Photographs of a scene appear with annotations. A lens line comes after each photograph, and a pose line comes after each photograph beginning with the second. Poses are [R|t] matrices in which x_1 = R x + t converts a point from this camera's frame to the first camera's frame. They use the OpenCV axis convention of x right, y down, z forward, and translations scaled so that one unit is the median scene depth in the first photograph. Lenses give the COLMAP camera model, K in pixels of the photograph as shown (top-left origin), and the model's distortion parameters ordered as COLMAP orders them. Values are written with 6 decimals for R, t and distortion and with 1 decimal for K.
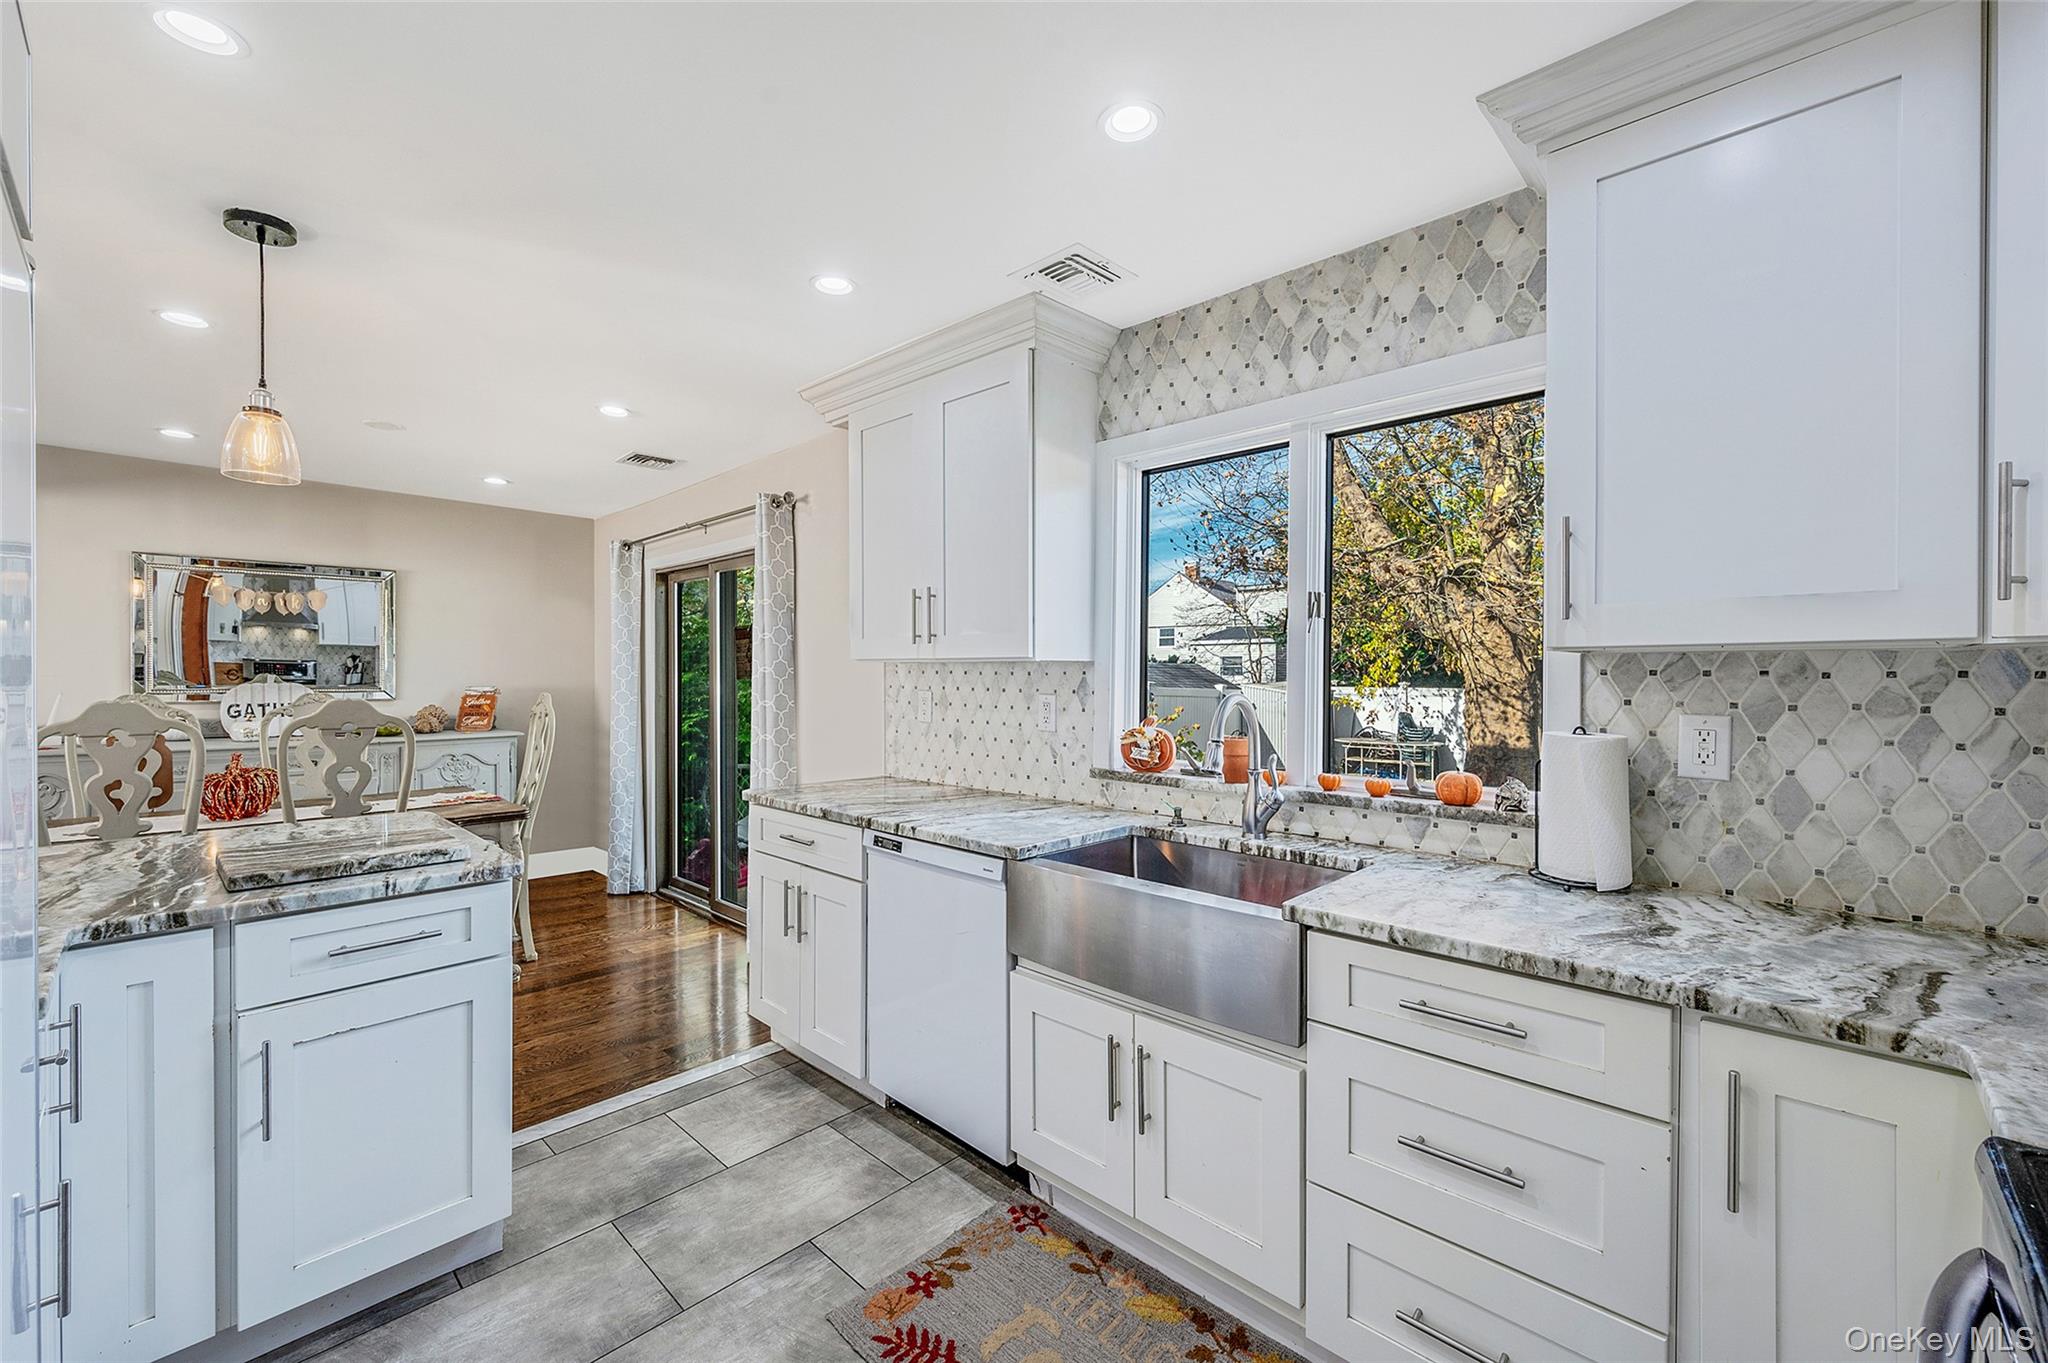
lens RADIAL K [[843.9, 0, 1009.9], [0, 843.9, 677.1], [0, 0, 1]] dist [0.000329, -0.000058]
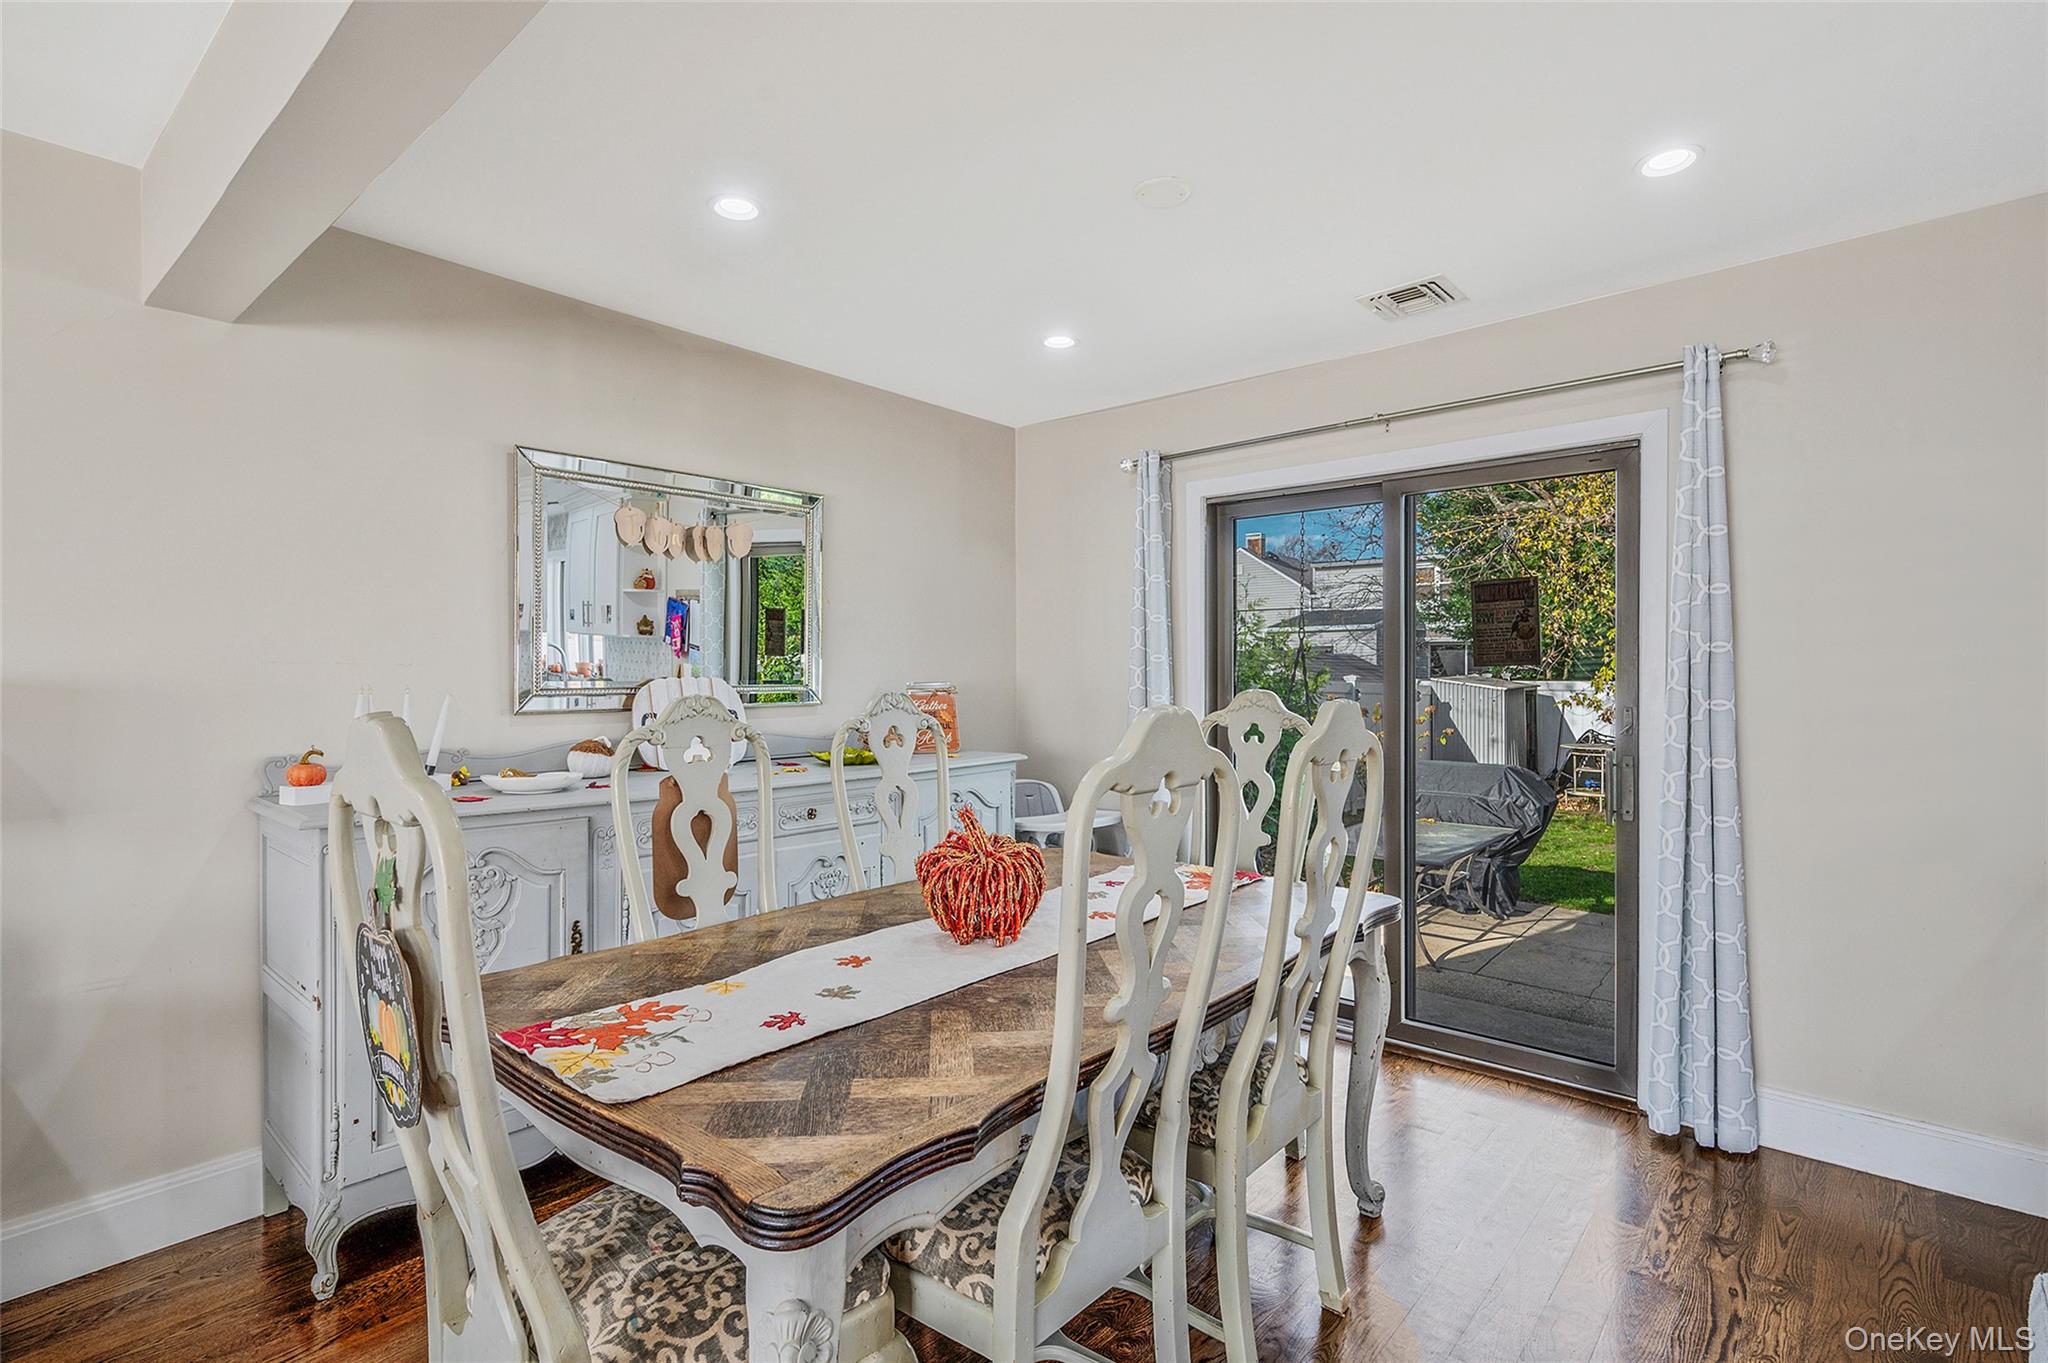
lens RADIAL K [[990.4, 0, 1013.0], [0, 990.4, 676.4], [0, 0, 1]] dist [-0.002197, -0.000265]
pose [[0.998007, -0.007443, 0.062665, -1.149528], [0.007309, 0.999971, 0.002355, 0.009451], [-0.062680, -0.001892, 0.998032, 0.498268]]
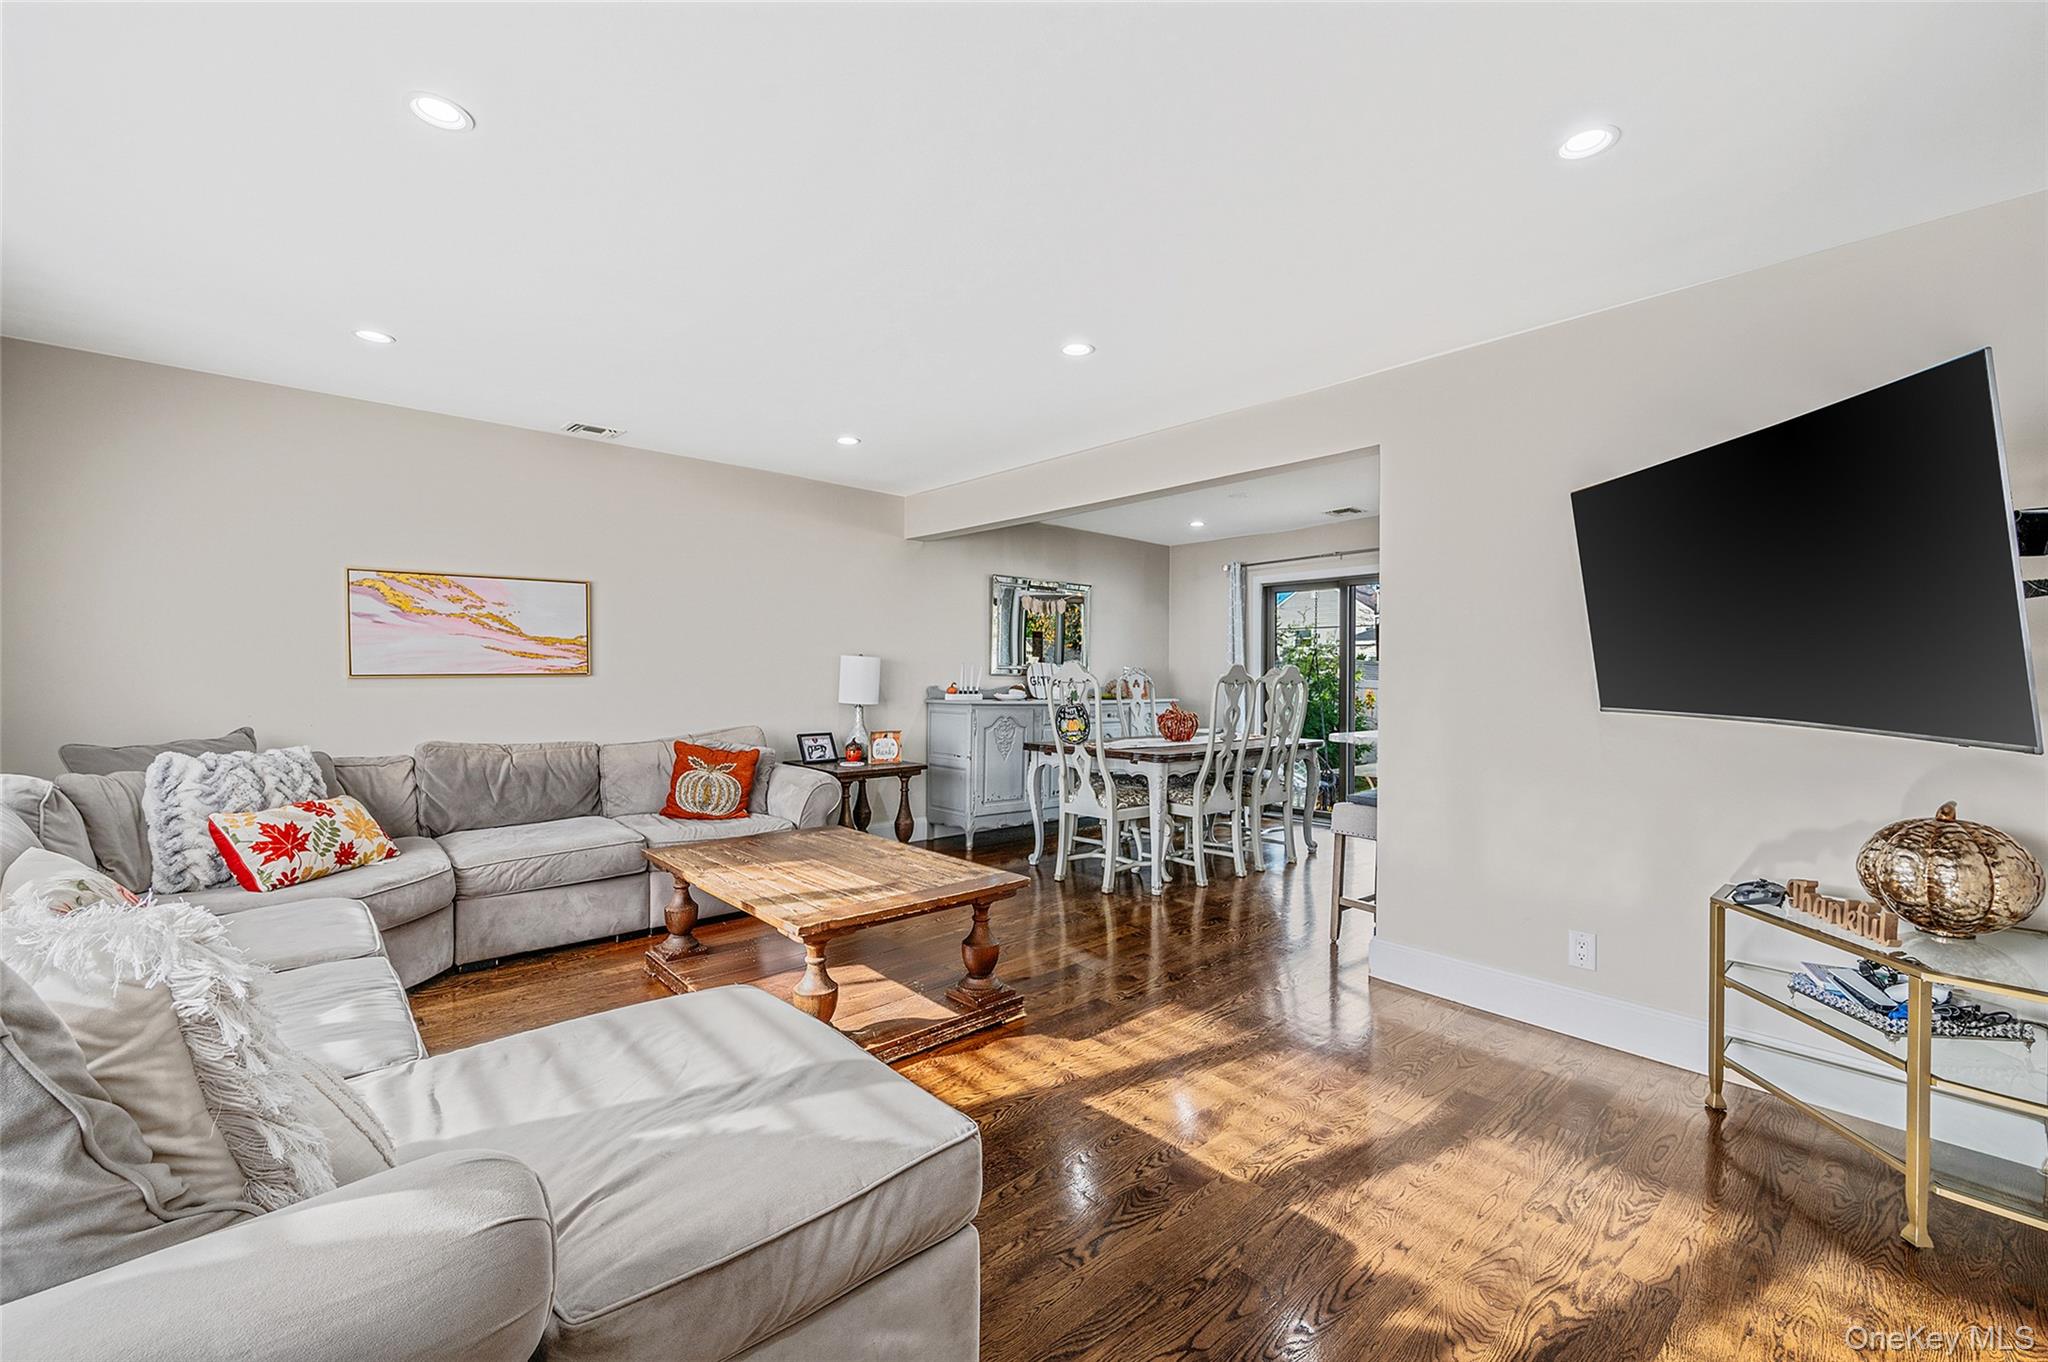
lens RADIAL K [[811.9, 0, 1018.3], [0, 811.9, 668.6], [0, 0, 1]] dist [-0.001401, 0.000109]
pose [[0.997534, 0.001645, -0.070163, -1.376288], [-0.002365, 0.999945, -0.010187, 0.055125], [0.070143, 0.010328, 0.997484, -0.741173]]
